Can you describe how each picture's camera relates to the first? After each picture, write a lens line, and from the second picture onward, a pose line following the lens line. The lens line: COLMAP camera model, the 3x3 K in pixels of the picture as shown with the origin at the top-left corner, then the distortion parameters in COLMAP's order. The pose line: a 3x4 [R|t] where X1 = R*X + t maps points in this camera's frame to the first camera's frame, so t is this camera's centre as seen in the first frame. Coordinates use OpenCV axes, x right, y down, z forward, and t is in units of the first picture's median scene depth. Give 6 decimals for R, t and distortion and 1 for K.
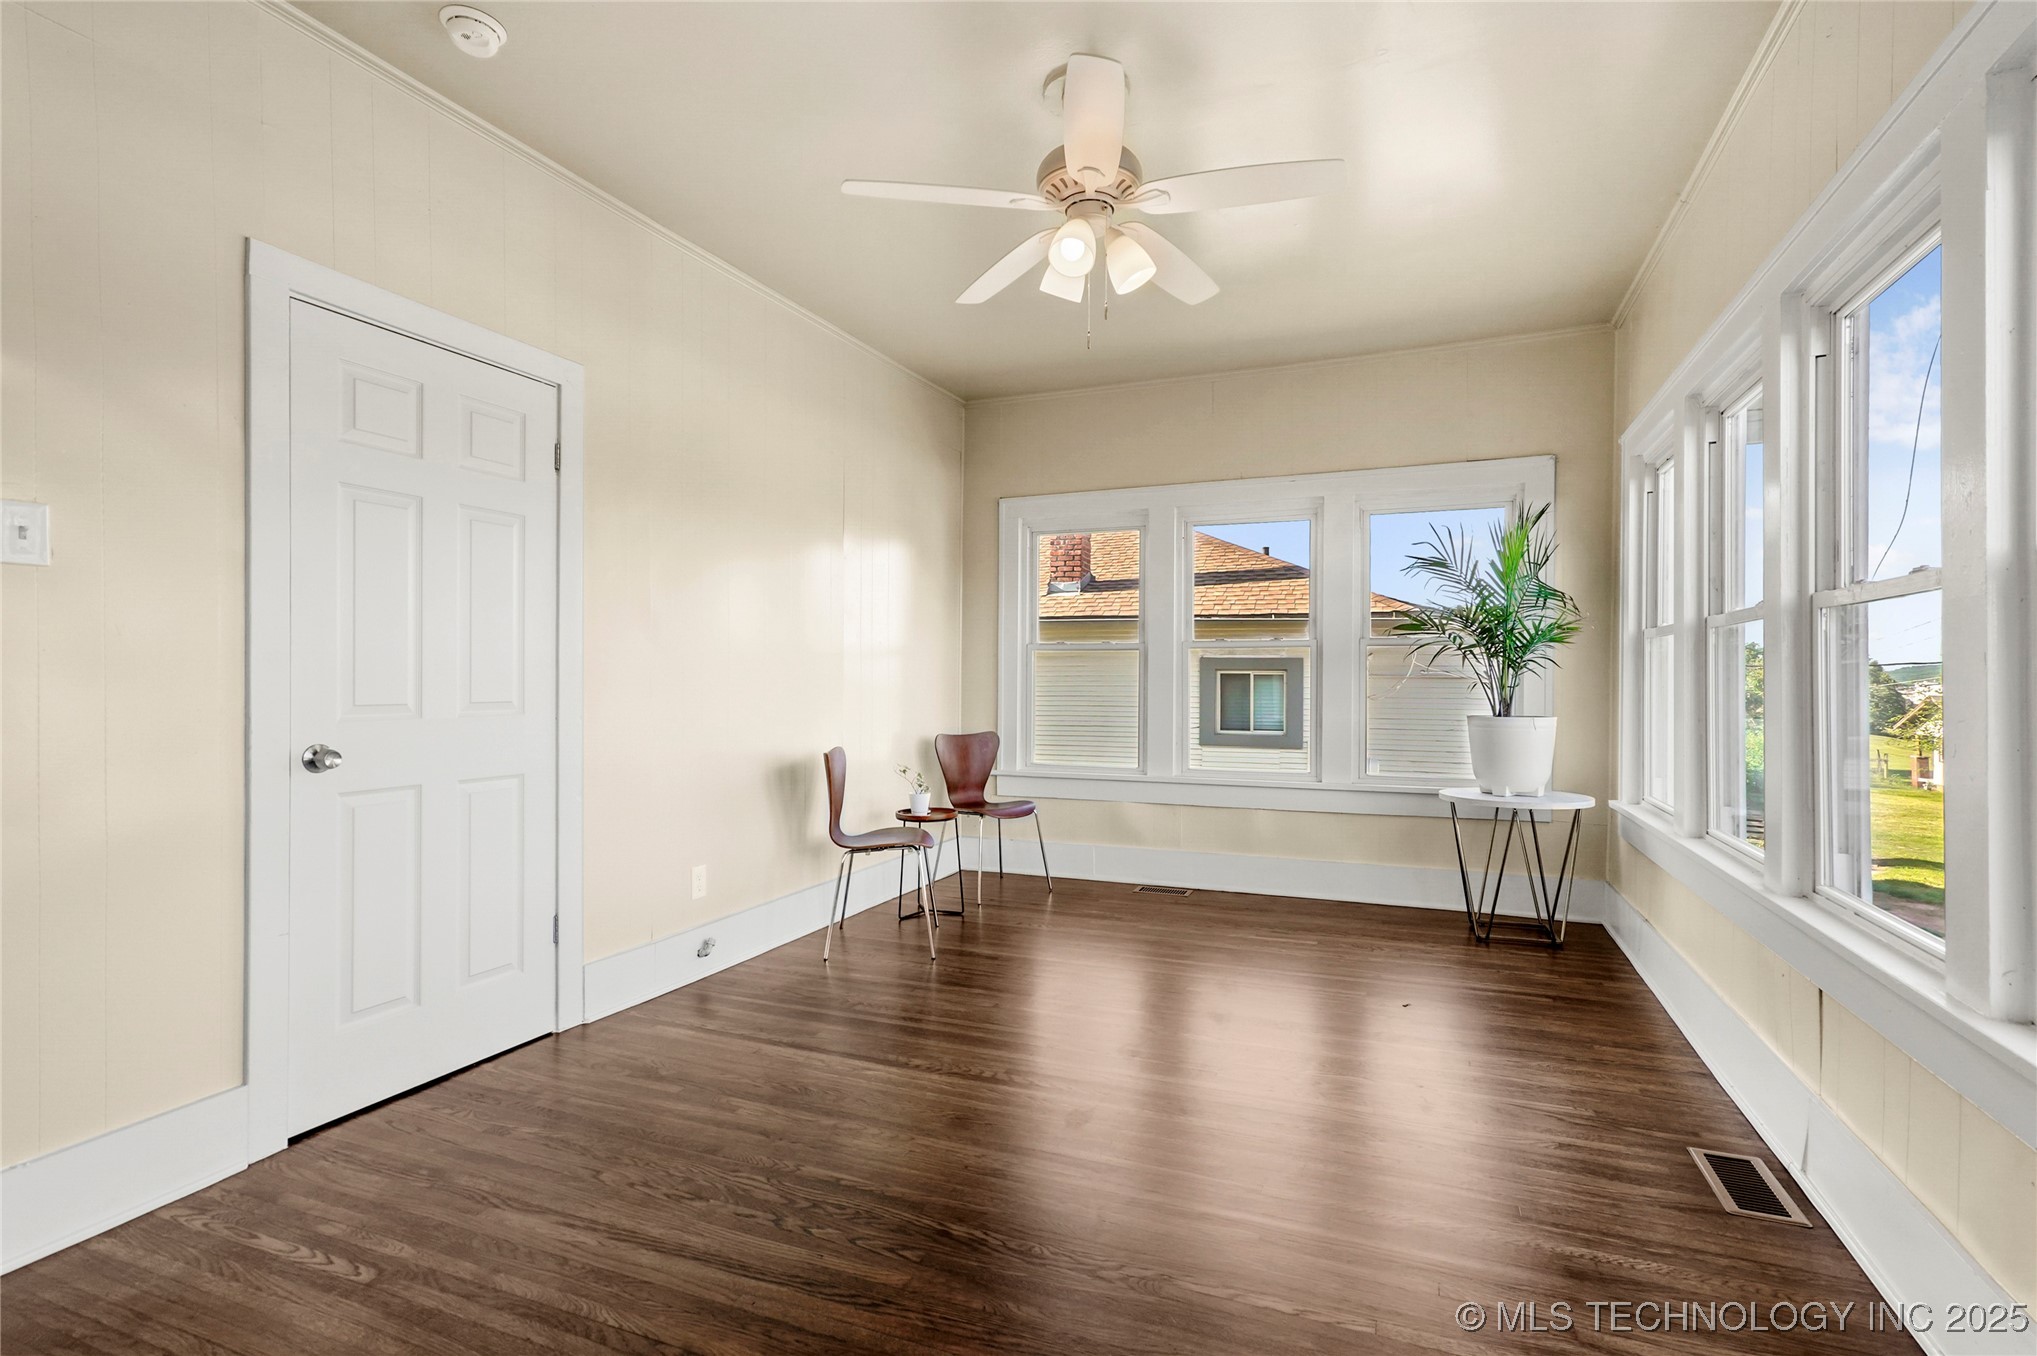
lens RADIAL K [[968.9, 0, 1024.9], [0, 968.9, 673.5], [0, 0, 1]] dist [0.001599, 0.001706]
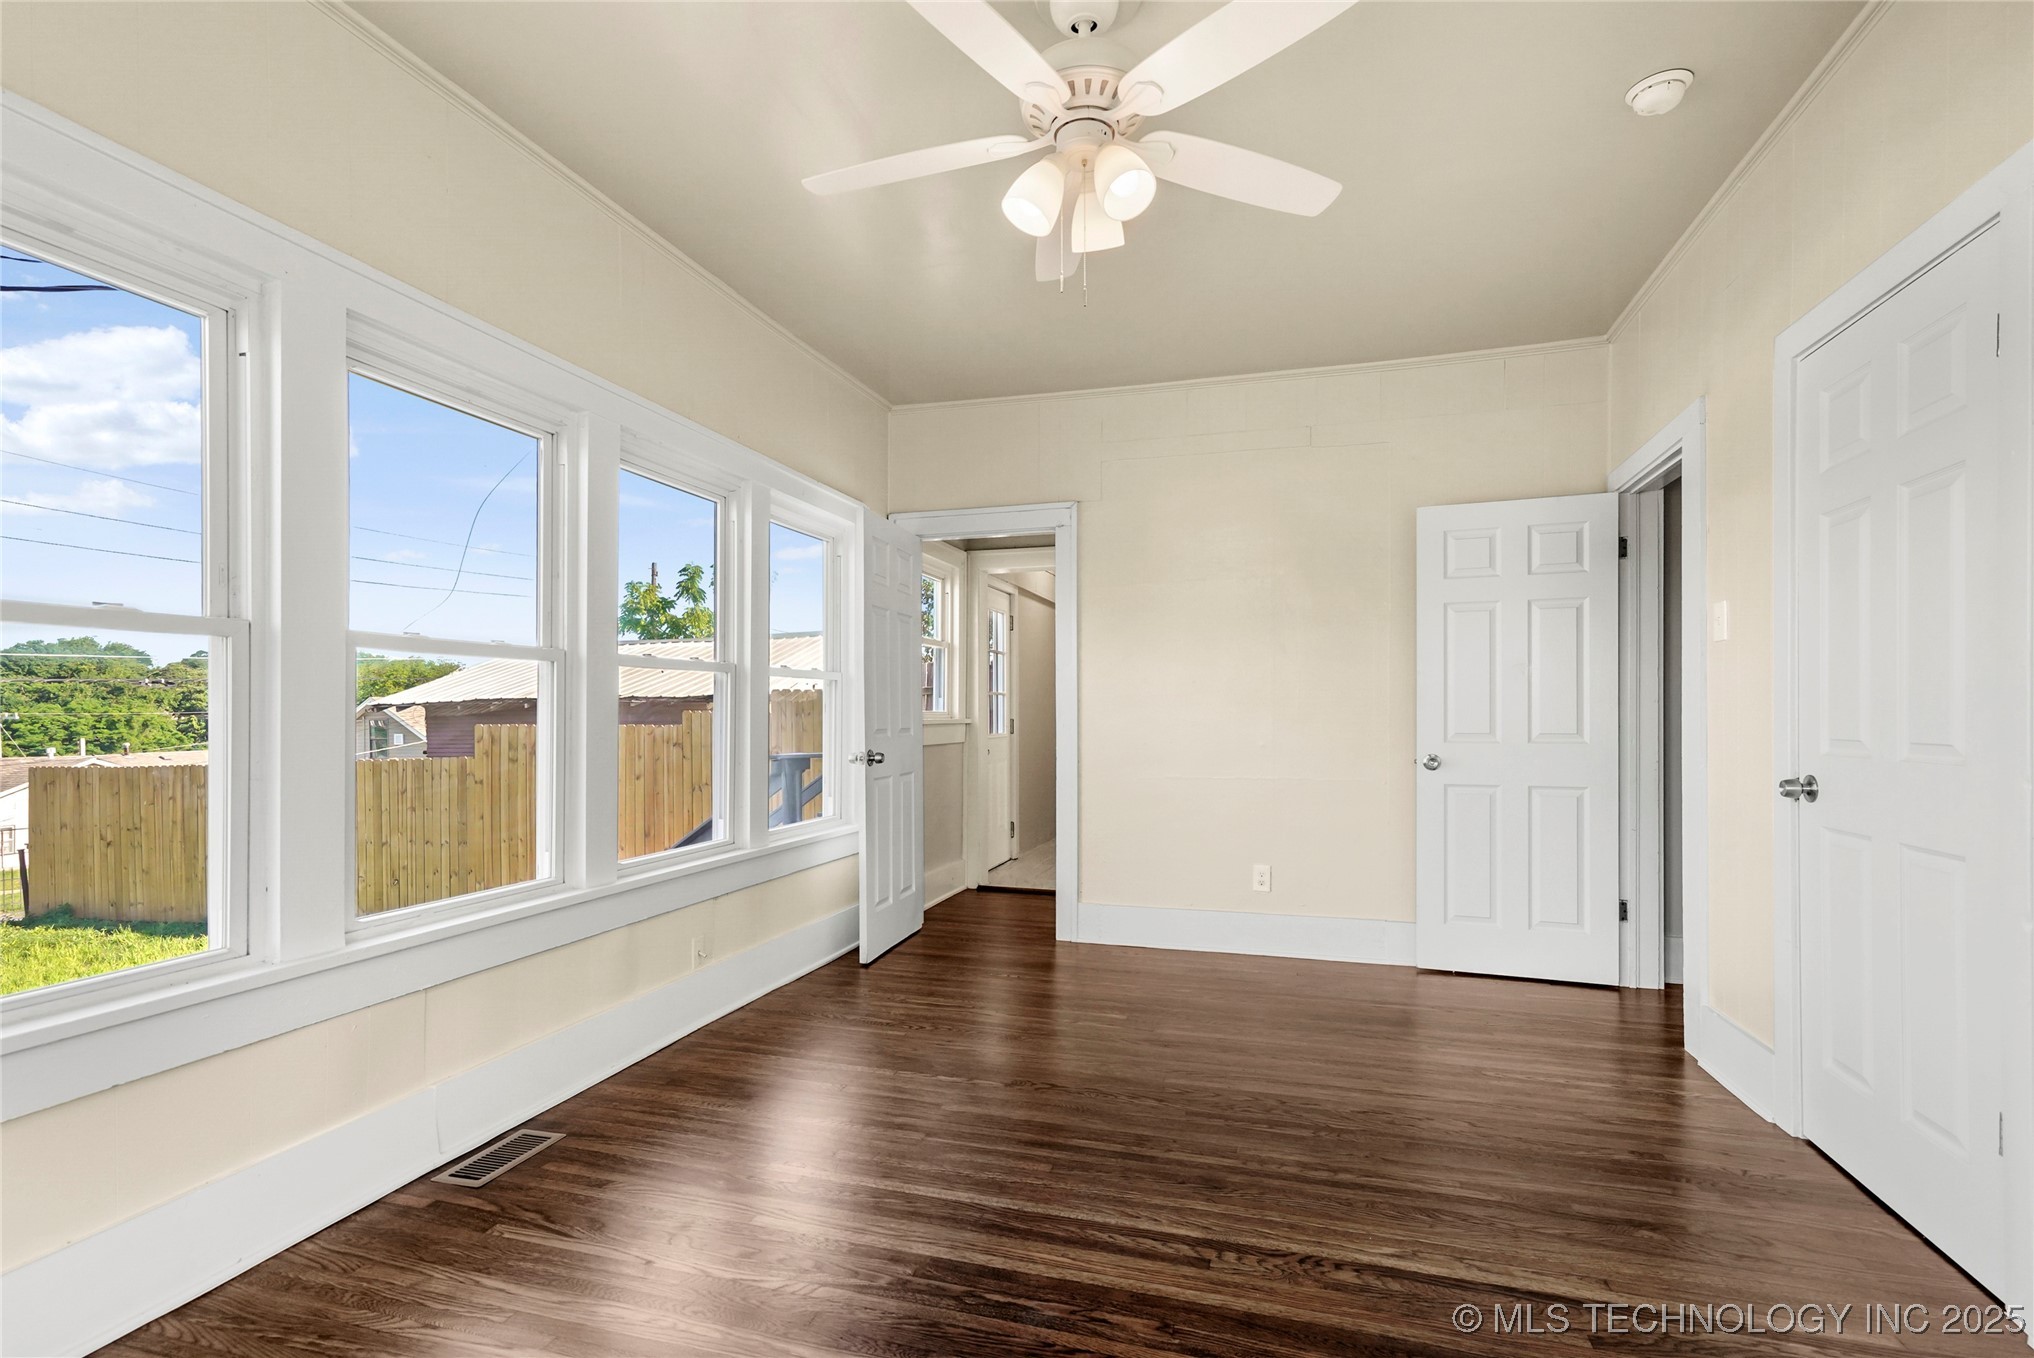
lens RADIAL K [[921.1, 0, 1012.0], [0, 921.1, 712.6], [0, 0, 1]] dist [0.001253, 0.000388]
pose [[-0.995144, 0.004410, -0.098330, 0.183098], [0.005178, 0.999958, -0.007549, 0.008342], [0.098292, -0.008021, -0.995125, 1.607000]]
